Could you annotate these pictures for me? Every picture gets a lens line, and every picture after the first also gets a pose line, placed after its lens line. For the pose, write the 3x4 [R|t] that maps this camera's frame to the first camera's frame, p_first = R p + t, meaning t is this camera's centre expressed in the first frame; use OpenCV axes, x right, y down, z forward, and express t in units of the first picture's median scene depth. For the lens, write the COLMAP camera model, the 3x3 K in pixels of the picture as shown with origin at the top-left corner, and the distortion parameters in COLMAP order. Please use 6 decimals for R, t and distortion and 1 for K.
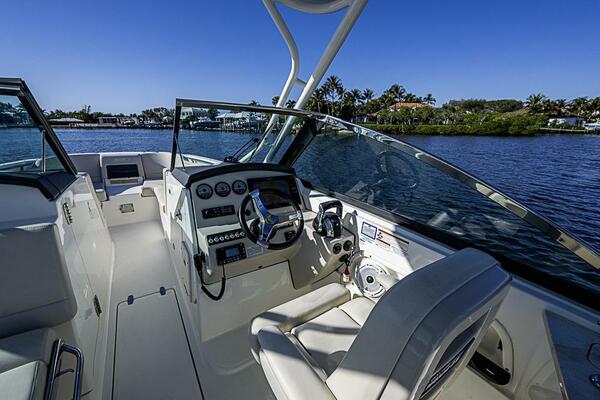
lens RADIAL K [[249.7, 0, 297.6], [0, 249.7, 194.7], [0, 0, 1]] dist [0.025100, -0.001615]
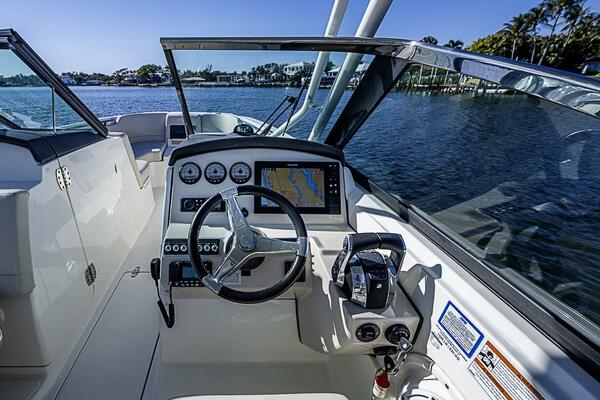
lens RADIAL K [[249.7, 0, 288.3], [0, 249.7, 194.8], [0, 0, 1]] dist [0.025100, -0.001615]
pose [[0.824704, 0.209627, -0.525280, 0.221916], [-0.130155, 0.974190, 0.184429, -0.109885], [0.550384, -0.083731, 0.830702, 0.503861]]
